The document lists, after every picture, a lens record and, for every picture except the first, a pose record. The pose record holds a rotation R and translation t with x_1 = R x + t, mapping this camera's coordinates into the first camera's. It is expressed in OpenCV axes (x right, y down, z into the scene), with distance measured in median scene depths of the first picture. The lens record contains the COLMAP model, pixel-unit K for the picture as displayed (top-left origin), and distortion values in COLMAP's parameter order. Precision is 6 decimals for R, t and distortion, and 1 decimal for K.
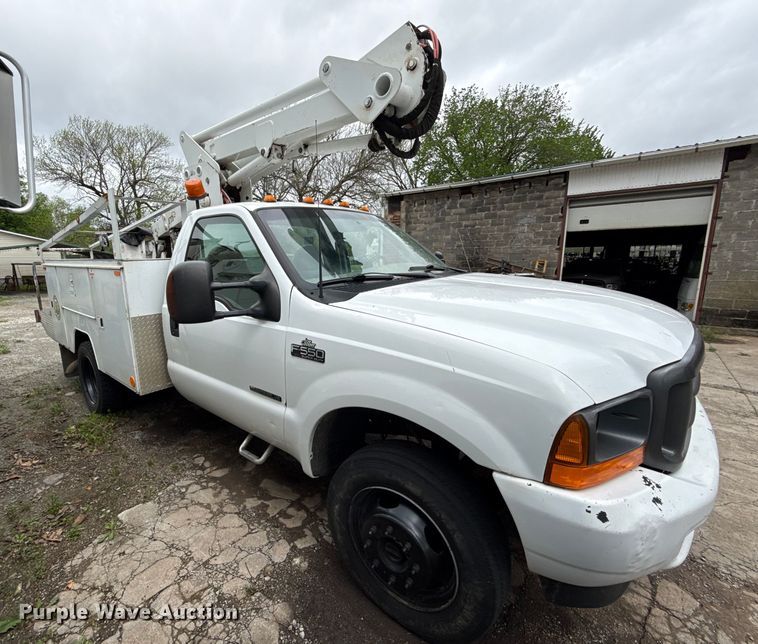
lens RADIAL K [[366.7, 0, 335.1], [0, 366.7, 313.3], [0, 0, 1]] dist [0.000197, 0.005654]
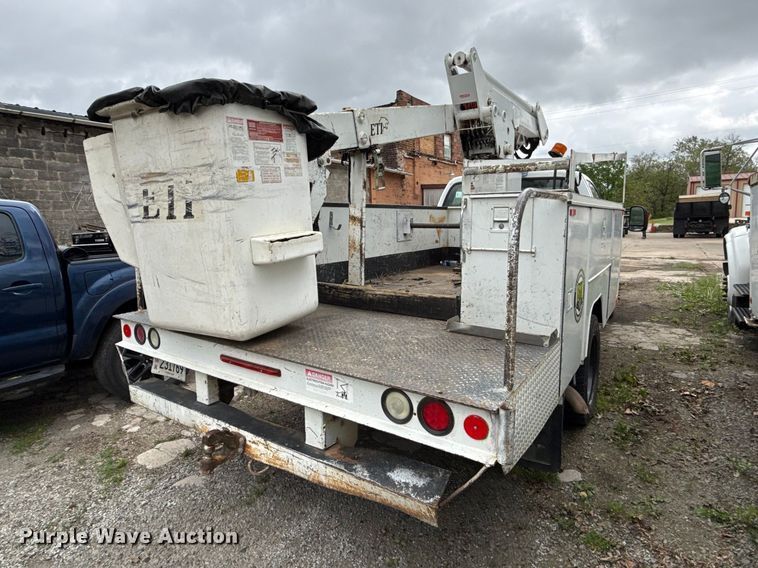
lens RADIAL K [[431.7, 0, 379.4], [0, 431.7, 276.2], [0, 0, 1]] dist [0.002532, -0.000139]
pose [[-0.140388, -0.109764, 0.983993, -1.695726], [0.177904, 0.974864, 0.134127, -0.197300], [-0.973982, 0.193886, -0.117332, 1.775091]]
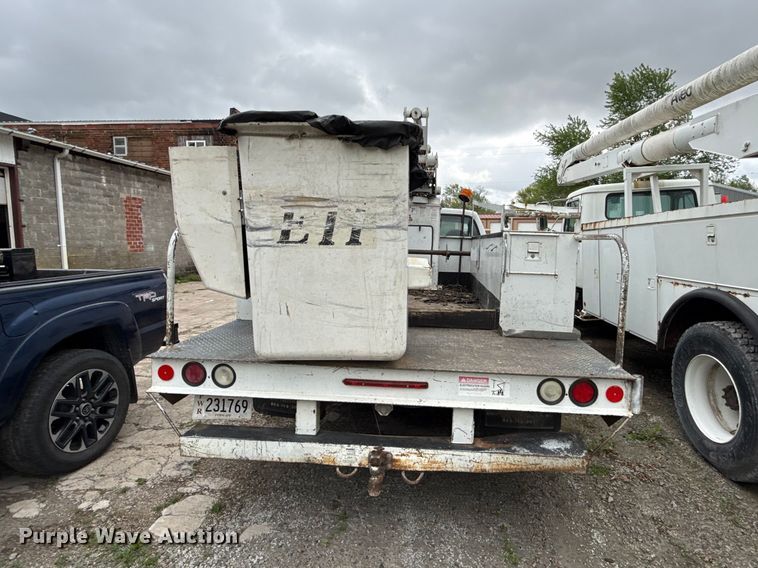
lens RADIAL K [[409.8, 0, 419.0], [0, 409.8, 273.7], [0, 0, 1]] dist [-0.000492, 0.000437]
pose [[-0.632269, -0.055813, 0.772736, -1.576562], [0.115995, 0.979340, 0.165645, -0.284484], [-0.766016, 0.194366, -0.612732, 2.222232]]
